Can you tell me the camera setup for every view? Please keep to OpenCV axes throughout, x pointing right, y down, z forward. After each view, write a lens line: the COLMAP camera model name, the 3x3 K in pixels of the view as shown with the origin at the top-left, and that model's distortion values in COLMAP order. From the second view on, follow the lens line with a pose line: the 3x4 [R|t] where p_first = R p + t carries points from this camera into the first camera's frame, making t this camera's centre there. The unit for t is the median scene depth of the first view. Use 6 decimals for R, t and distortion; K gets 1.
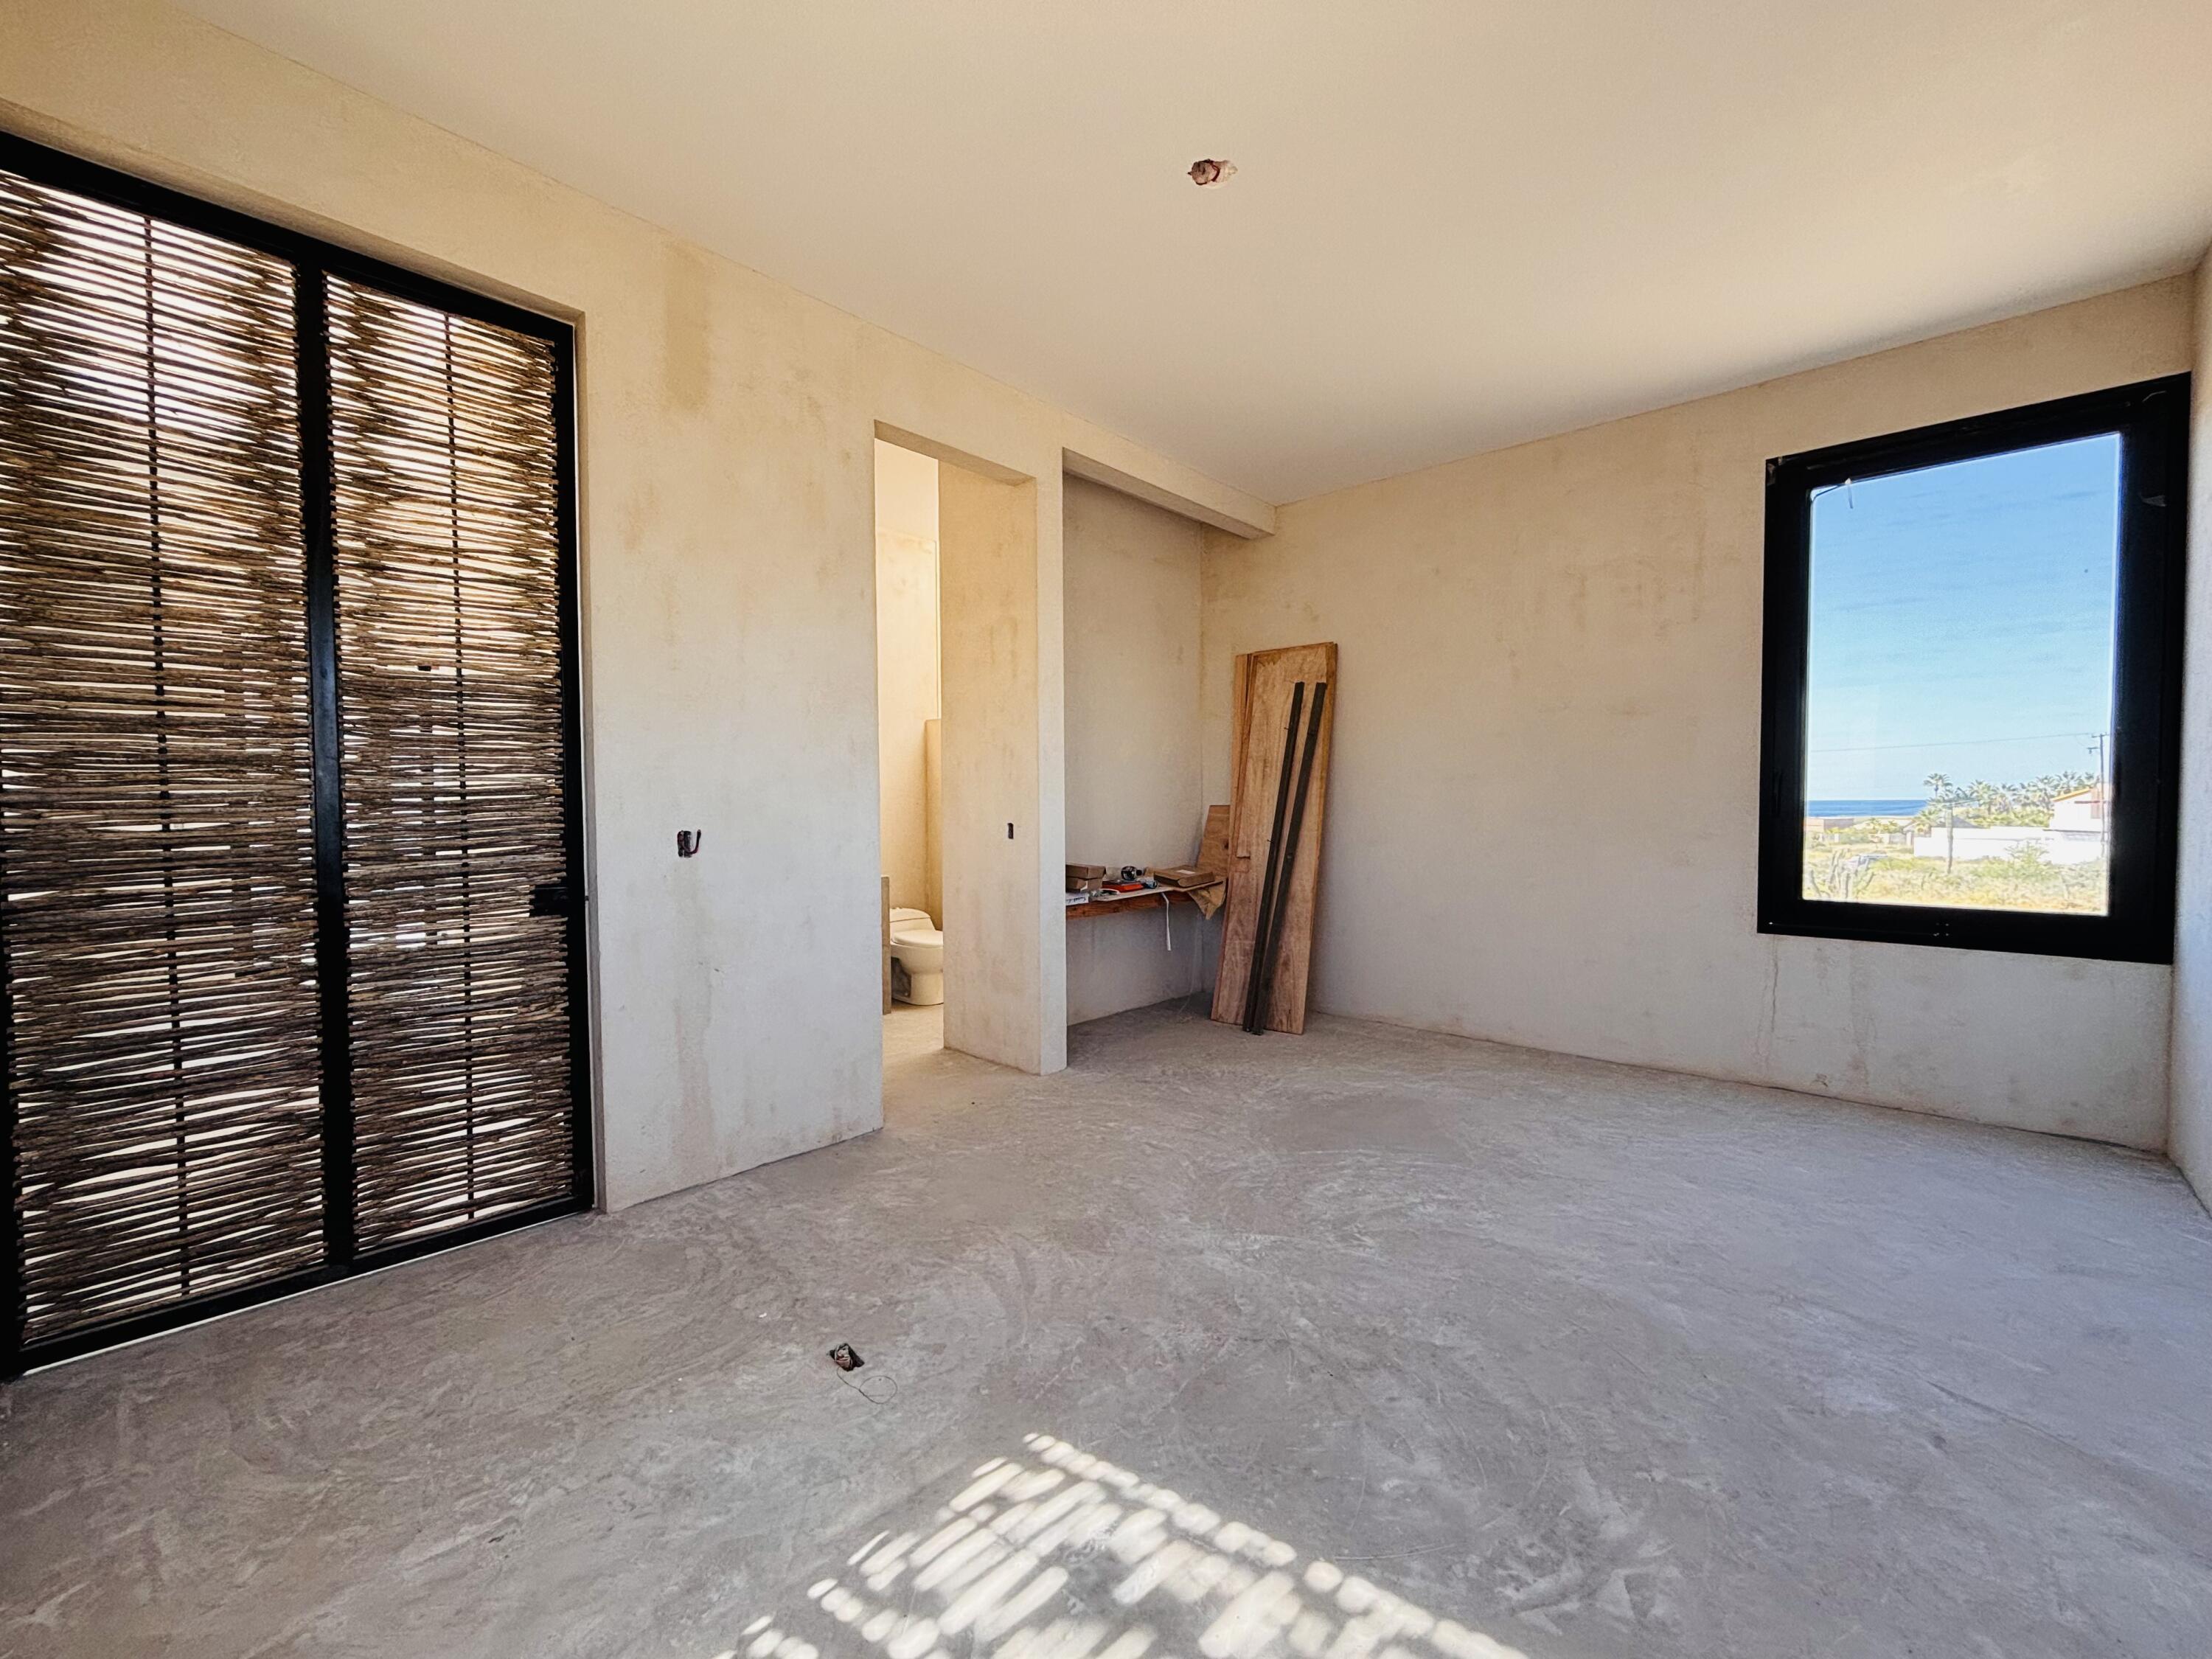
lens RADIAL K [[899.1, 0, 1093.6], [0, 899.1, 836.5], [0, 0, 1]] dist [-0.001366, 0.000937]
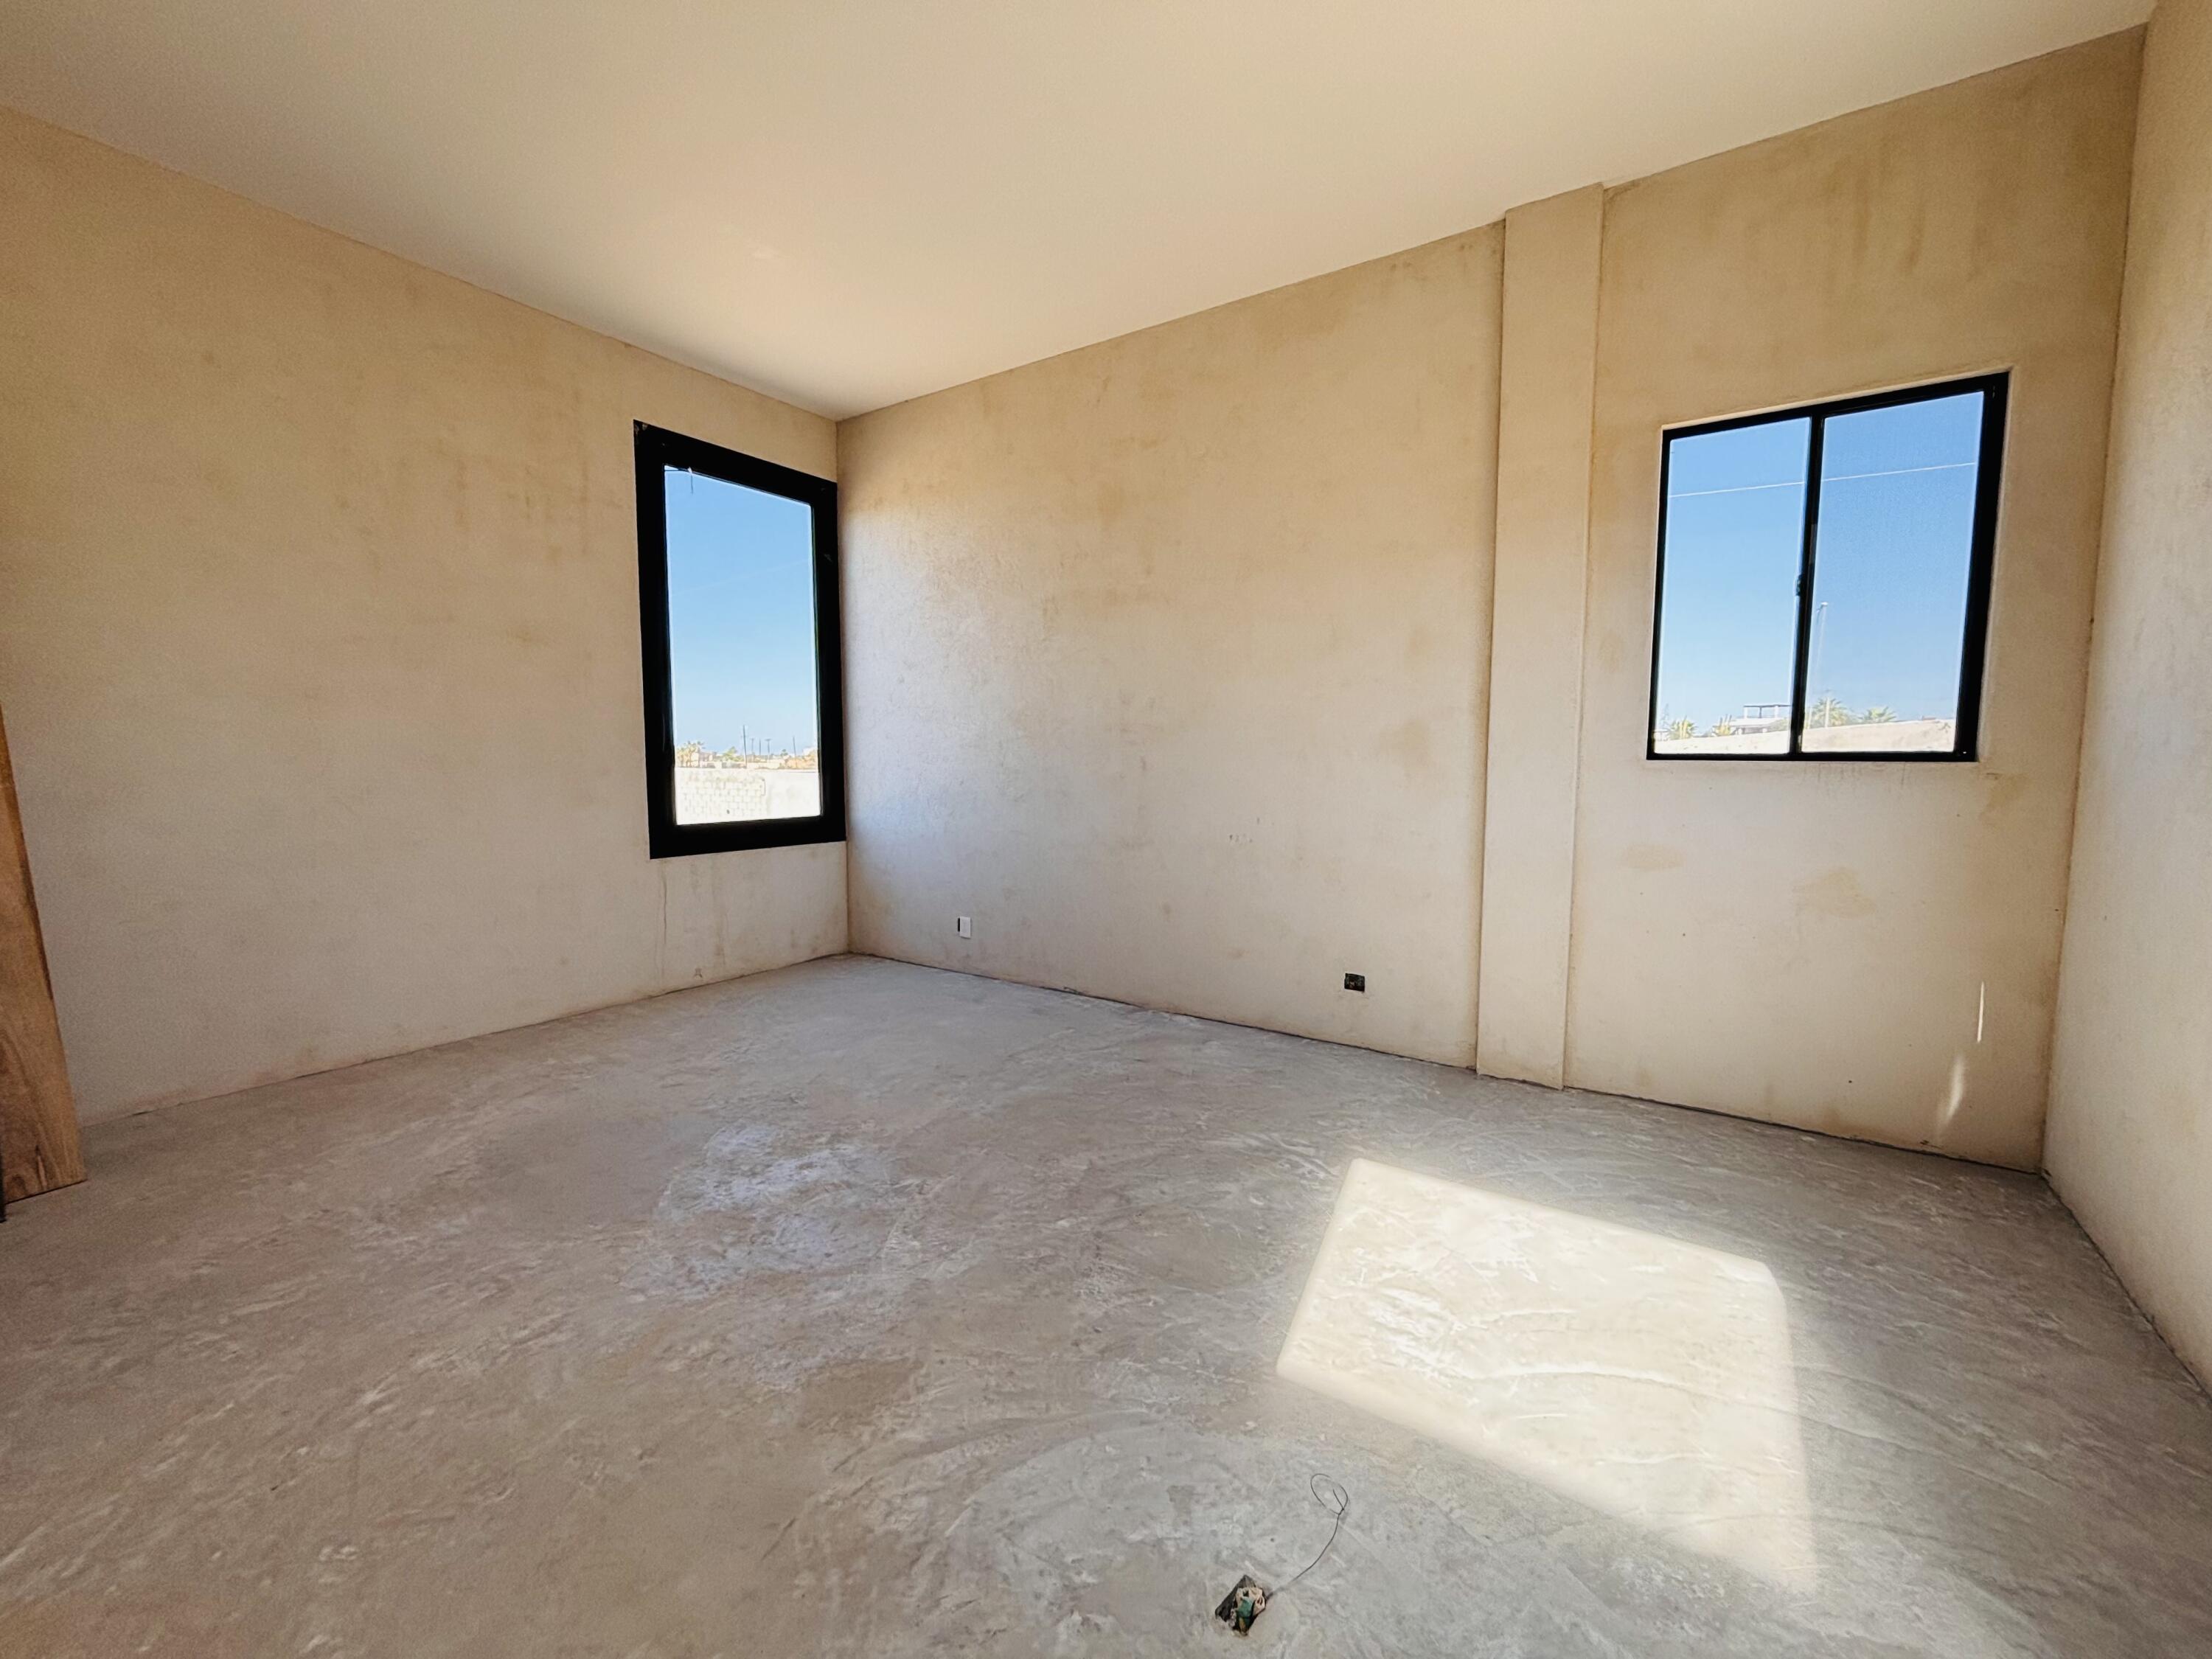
lens RADIAL K [[899.1, 0, 1103.3], [0, 899.1, 844.9], [0, 0, 1]] dist [-0.001366, 0.000937]
pose [[-0.147884, -0.094158, 0.984512, -0.486156], [0.037103, 0.994229, 0.100661, -0.001061], [-0.988309, 0.051414, -0.143537, 0.688558]]
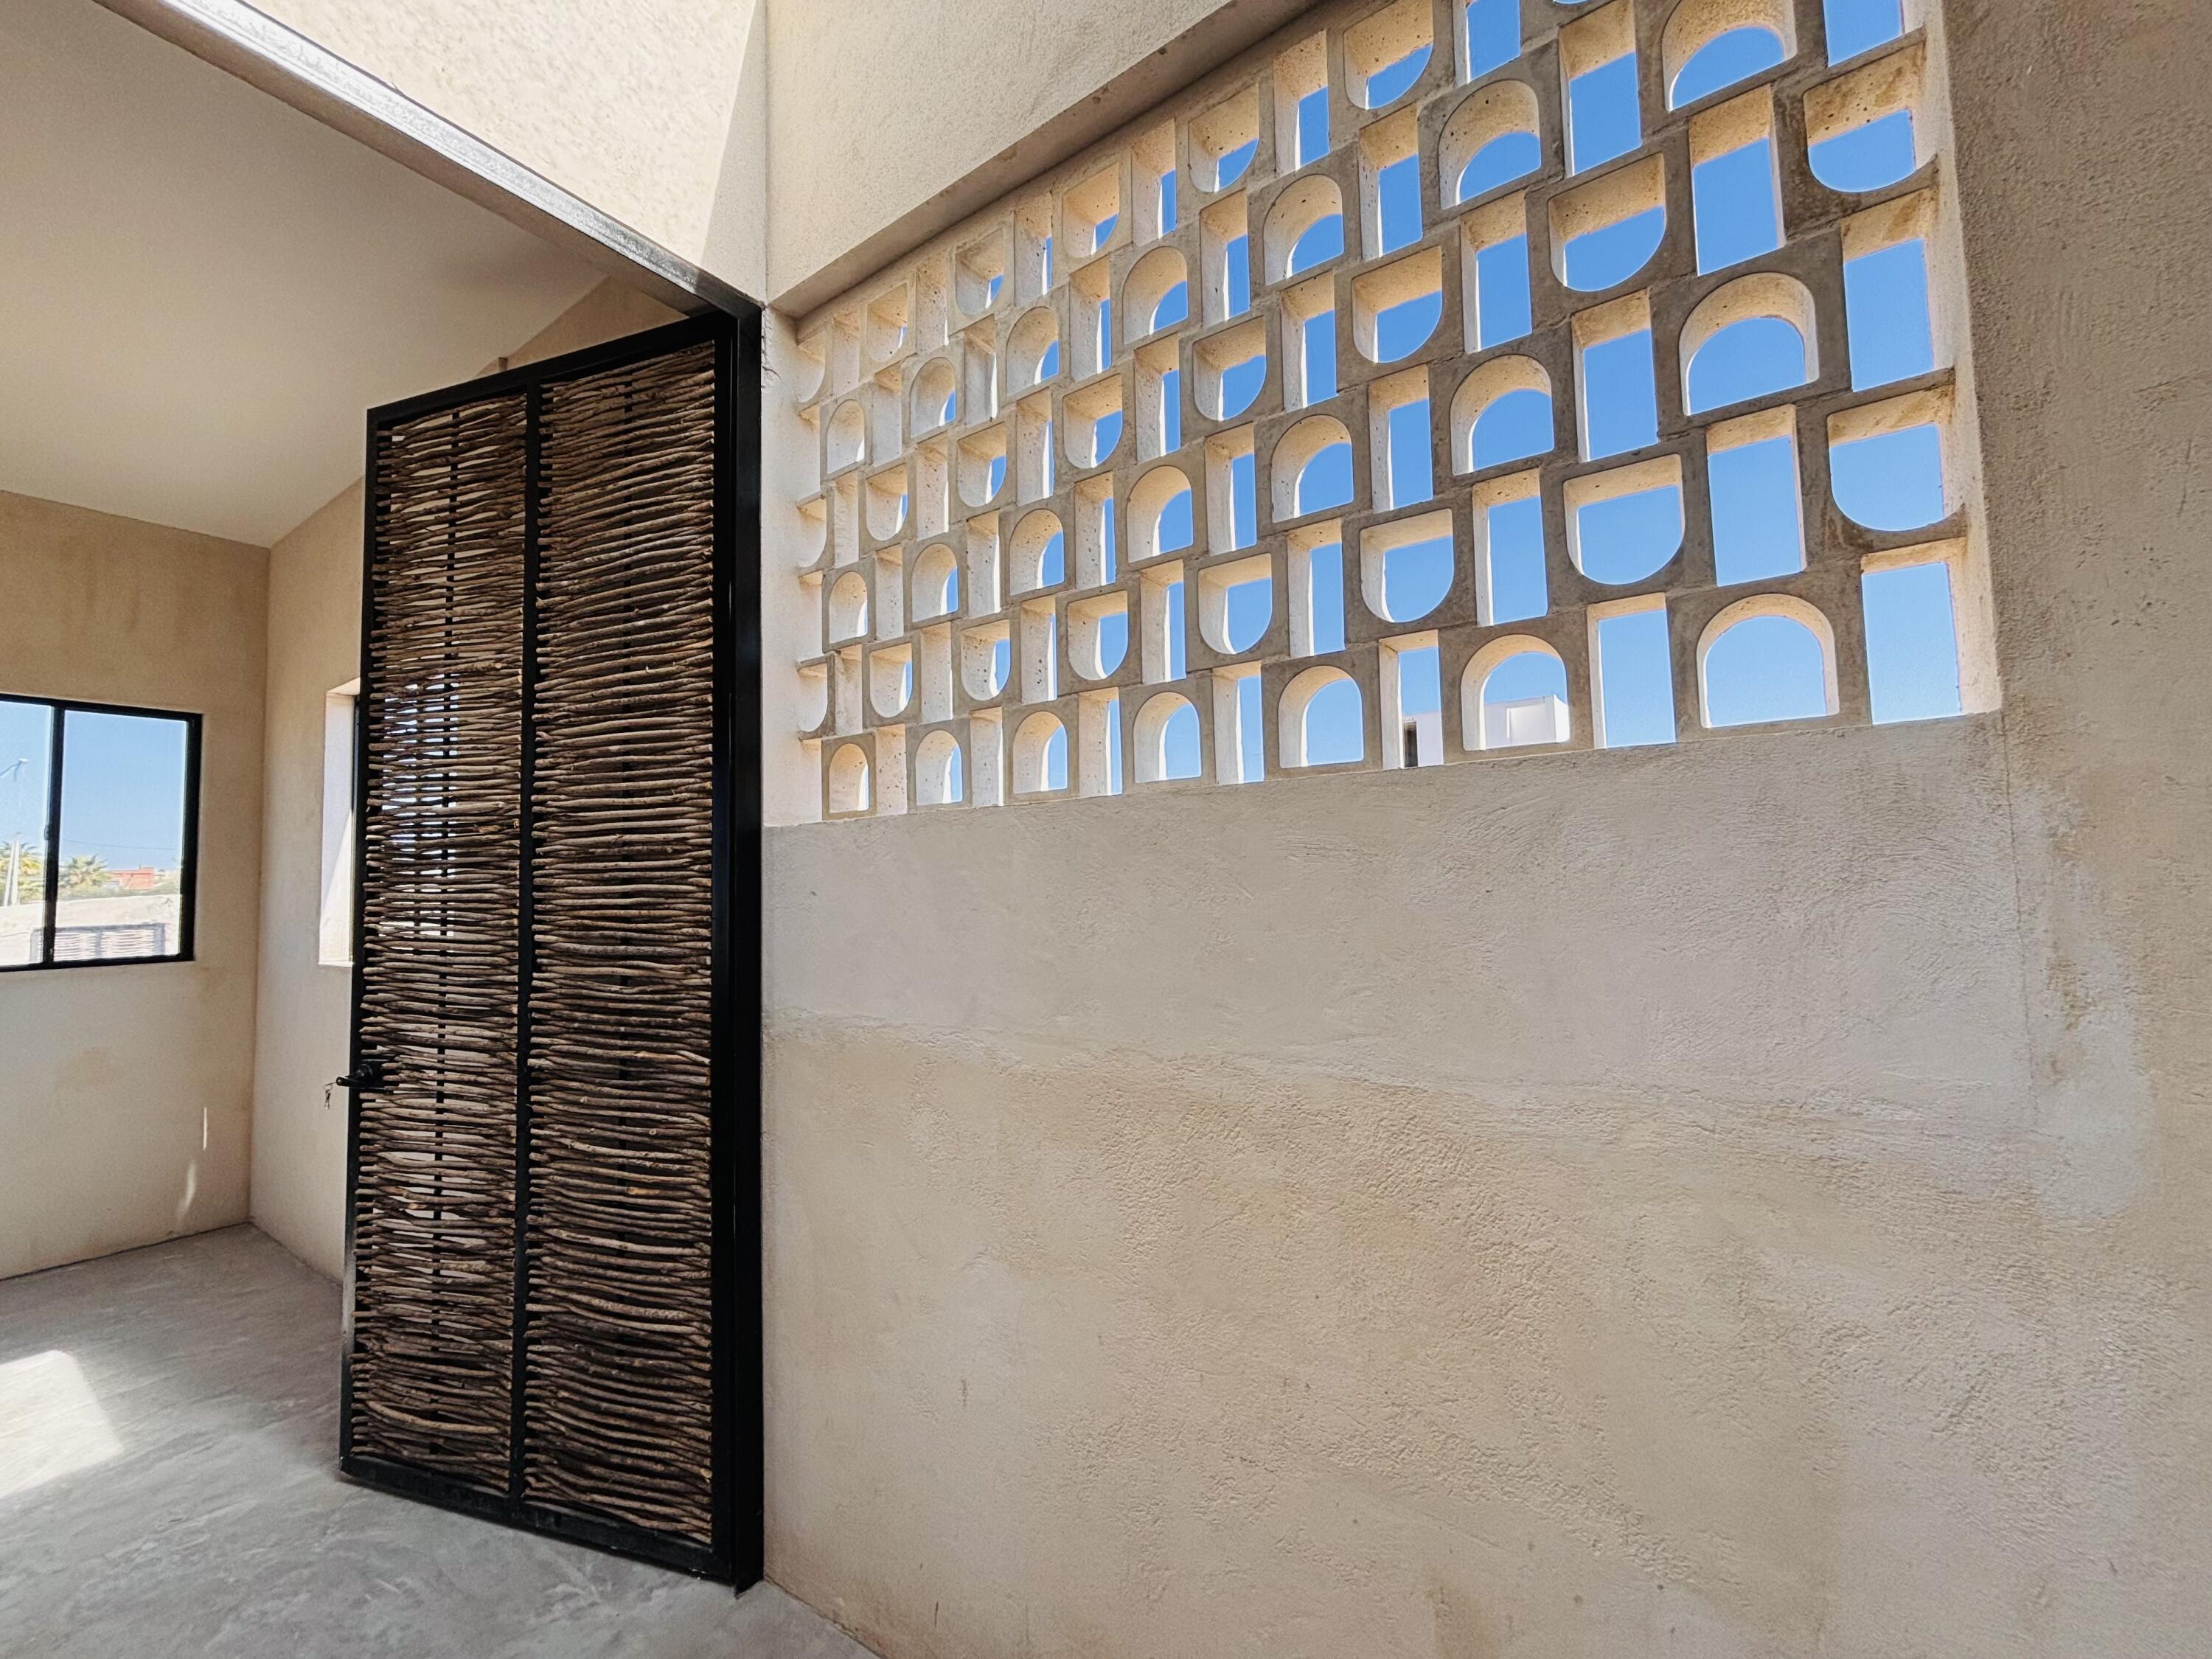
lens RADIAL K [[899.1, 0, 1108.8], [0, 899.1, 832.4], [0, 0, 1]] dist [-0.001366, 0.000937]
pose [[-0.990496, 0.007125, -0.137358, -0.829346], [0.010242, 0.999706, -0.021995, -0.089519], [0.137160, -0.023192, -0.990277, 1.131638]]
